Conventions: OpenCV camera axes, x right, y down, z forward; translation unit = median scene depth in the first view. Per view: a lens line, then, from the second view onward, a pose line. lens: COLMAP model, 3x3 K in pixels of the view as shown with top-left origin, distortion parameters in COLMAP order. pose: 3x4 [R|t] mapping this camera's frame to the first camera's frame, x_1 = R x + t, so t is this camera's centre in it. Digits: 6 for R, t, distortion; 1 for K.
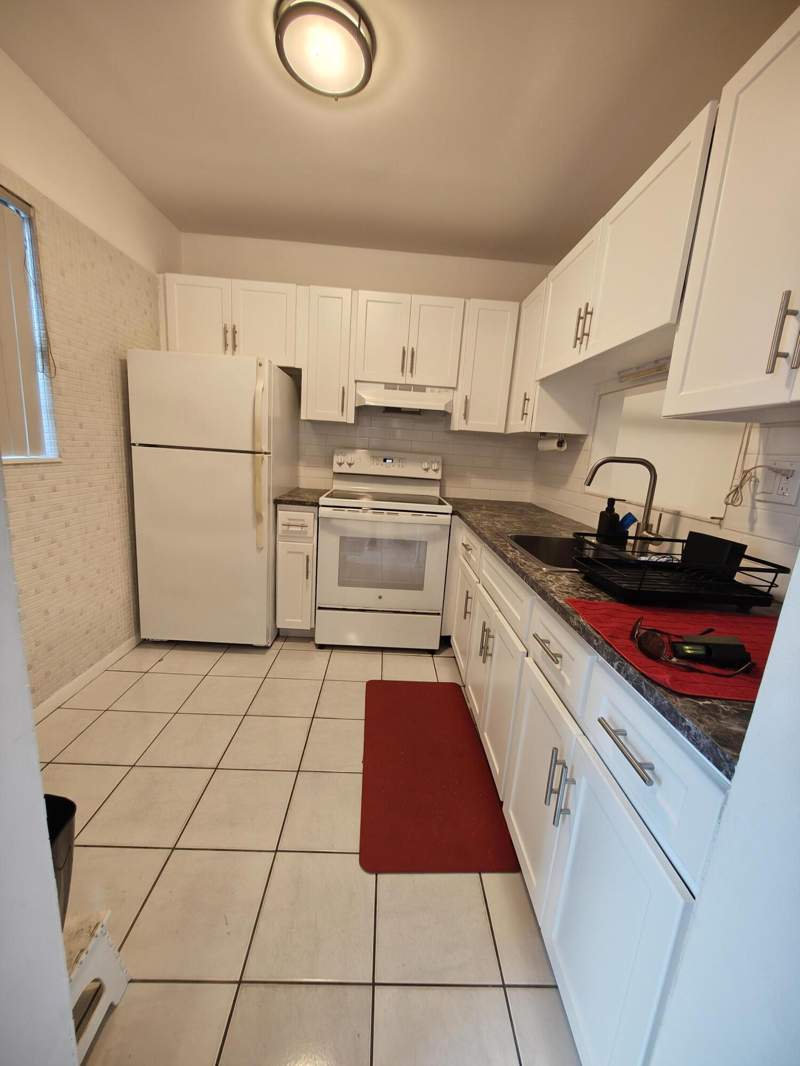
lens RADIAL K [[403.0, 0, 397.7], [0, 403.0, 532.4], [0, 0, 1]] dist [-0.003679, -0.000127]
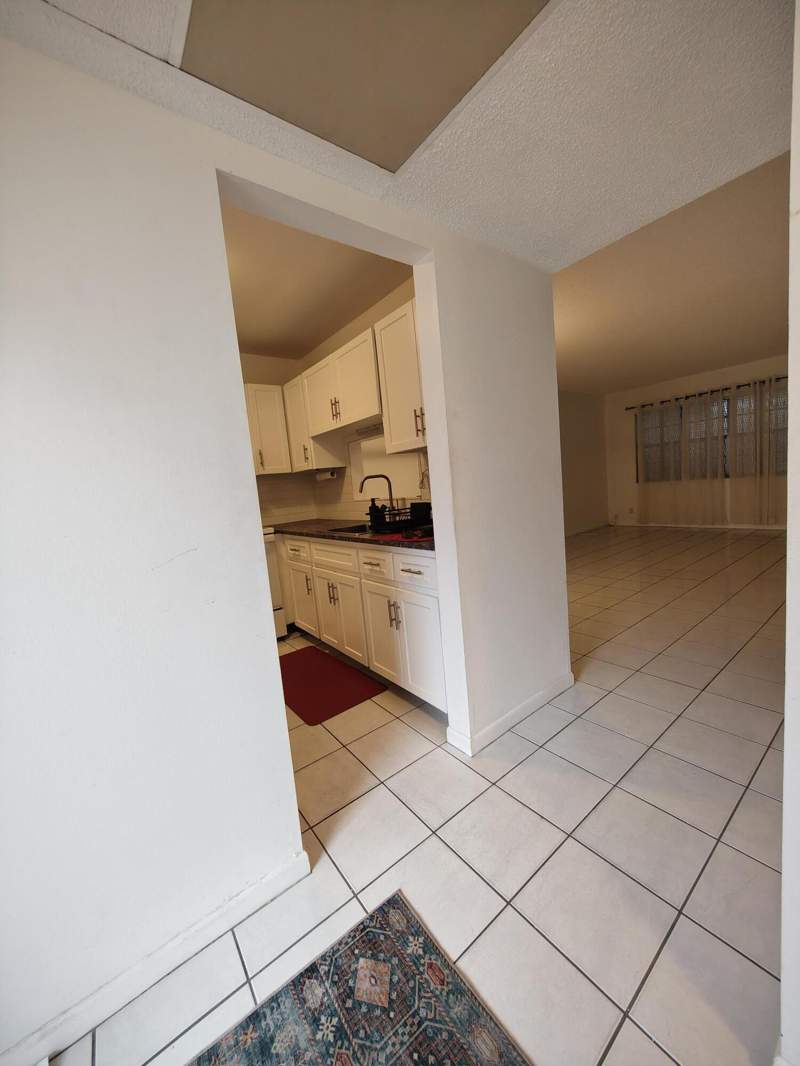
lens RADIAL K [[403.0, 0, 400.7], [0, 403.0, 533.1], [0, 0, 1]] dist [-0.003679, -0.000127]
pose [[0.801004, -0.210467, 0.560443, -0.430415], [0.262022, 0.964986, -0.012103, 0.124544], [-0.538272, 0.156543, 0.828105, -0.564716]]
